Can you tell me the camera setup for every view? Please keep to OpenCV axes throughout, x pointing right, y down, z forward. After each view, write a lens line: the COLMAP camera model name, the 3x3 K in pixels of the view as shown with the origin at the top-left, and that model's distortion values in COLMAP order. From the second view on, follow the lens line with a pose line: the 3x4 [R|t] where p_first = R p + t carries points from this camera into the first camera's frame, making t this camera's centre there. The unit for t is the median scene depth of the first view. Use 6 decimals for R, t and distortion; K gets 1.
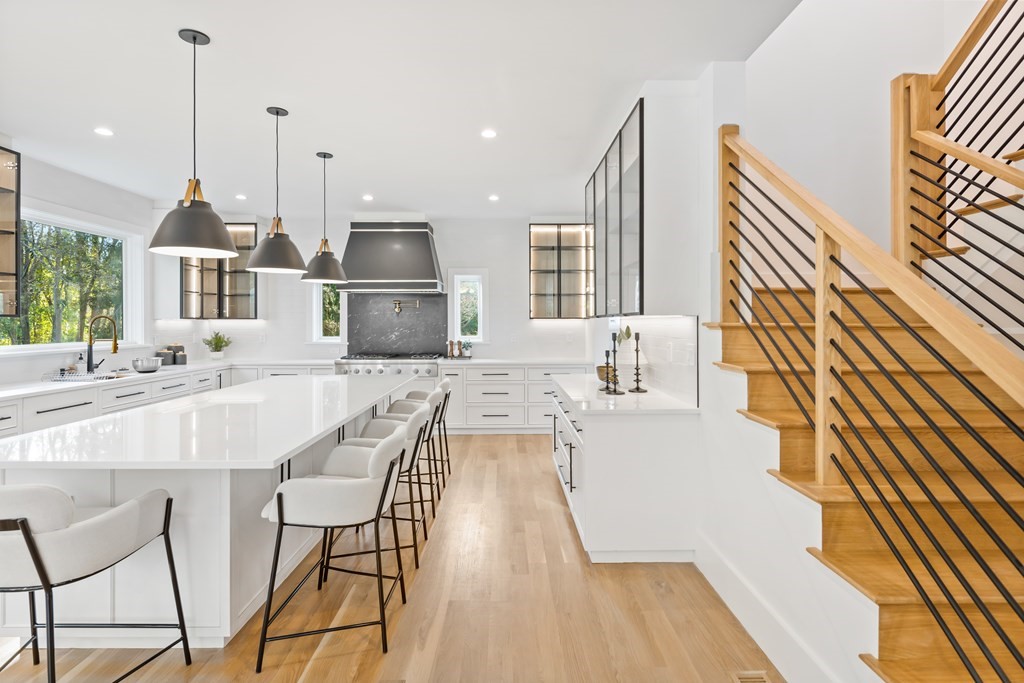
lens RADIAL K [[505.3, 0, 521.3], [0, 505.3, 321.2], [0, 0, 1]] dist [0.008627, -0.003840]
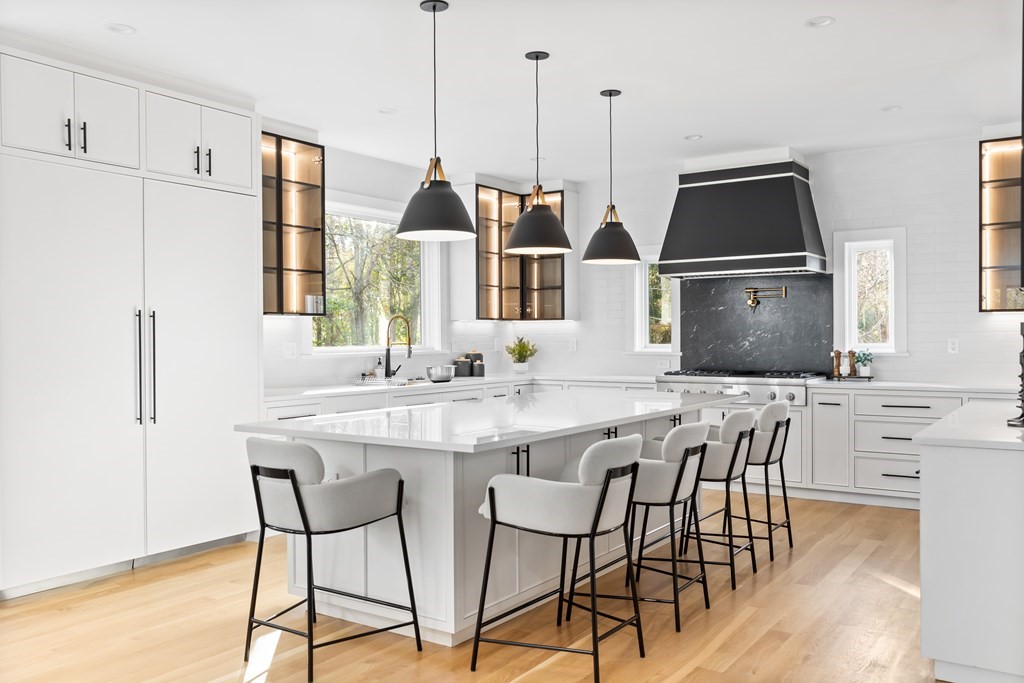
lens RADIAL K [[869.3, 0, 511.3], [0, 869.3, 347.1], [0, 0, 1]] dist [0.007159, 0.000948]
pose [[0.817729, 0.001811, -0.575601, 0.335669], [0.007147, 0.999886, 0.013299, 0.041707], [0.575559, -0.014989, 0.817623, -0.201385]]
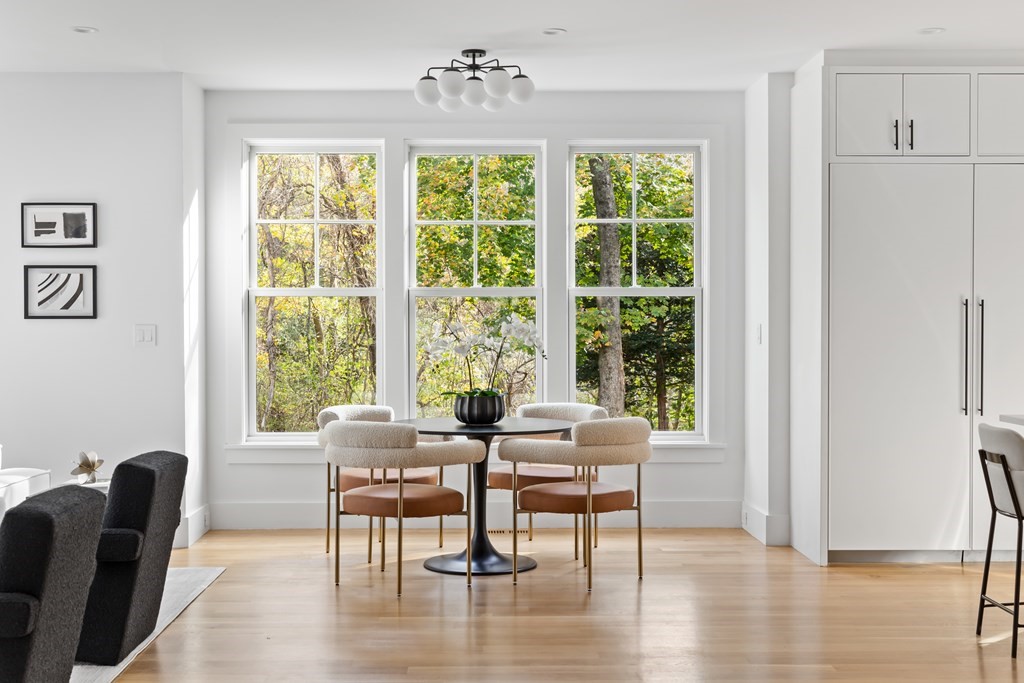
lens RADIAL K [[1247.7, 0, 484.5], [0, 1247.7, 337.1], [0, 0, 1]] dist [0.009542, 0.000000]
pose [[-0.004516, 0.008536, -0.999953, 1.180933], [0.005617, 0.999948, 0.008510, 0.034095], [0.999974, -0.005579, -0.004564, -0.144715]]
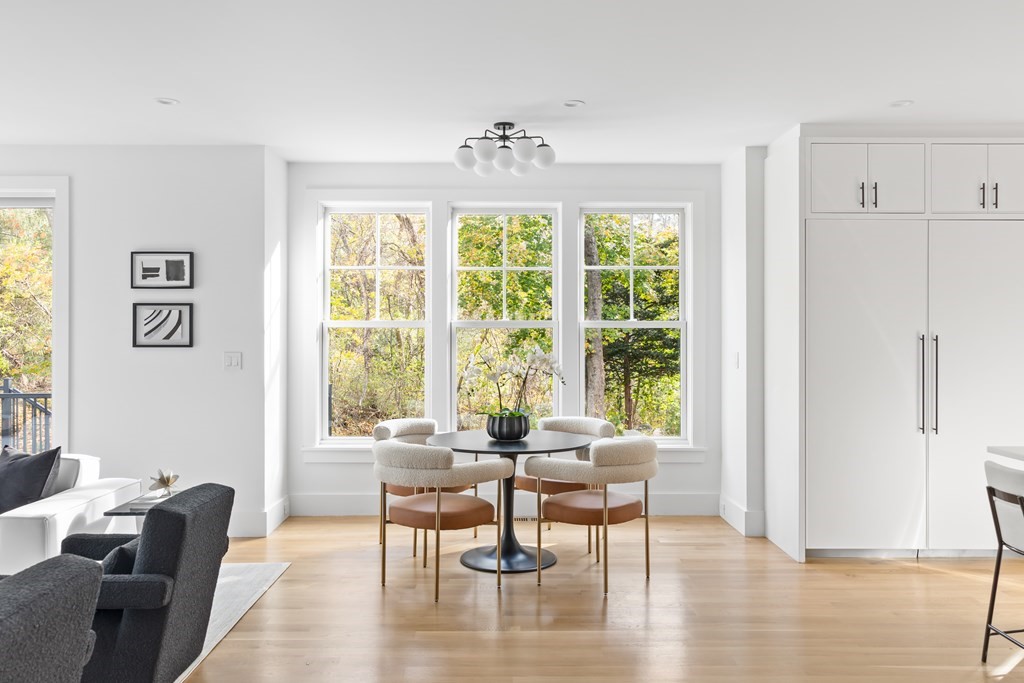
lens RADIAL K [[801.6, 0, 502.0], [0, 801.6, 331.4], [0, 0, 1]] dist [0.000313, 0.000465]
pose [[-0.012960, -0.005243, -0.999902, 0.590193], [0.002709, 0.999982, -0.005279, -0.014324], [0.999912, -0.002777, -0.012945, -0.155832]]
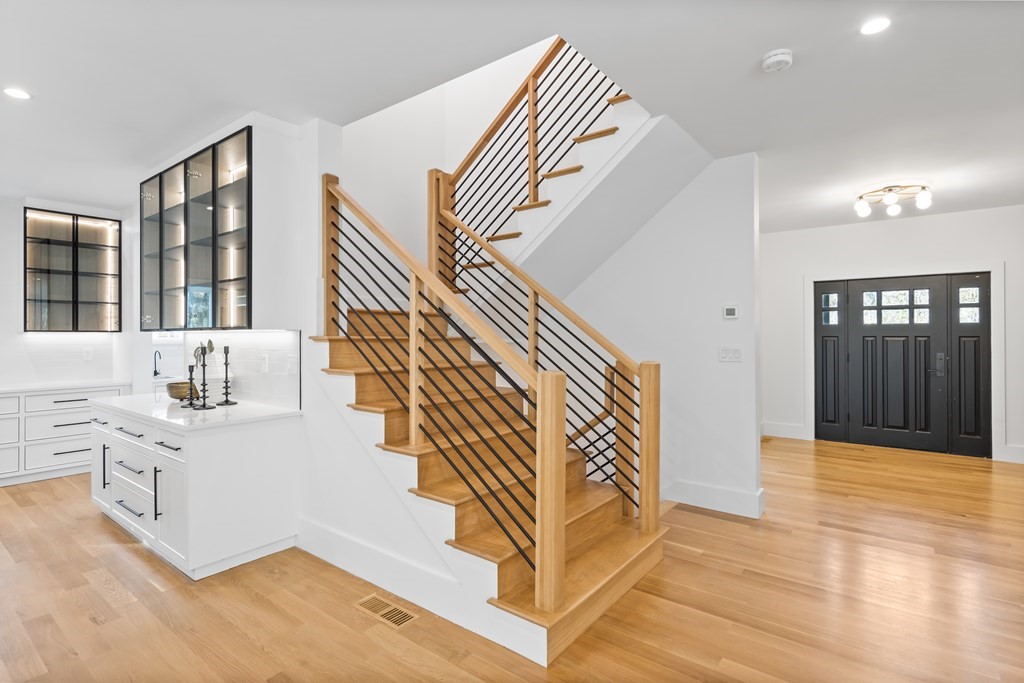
lens RADIAL K [[505.3, 0, 495.6], [0, 505.3, 331.0], [0, 0, 1]] dist [0.008627, -0.003840]
pose [[0.650419, 0.003872, 0.759566, -0.235404], [0.000537, 0.999984, -0.005557, -0.002668], [-0.759575, 0.004022, 0.650407, -0.088845]]
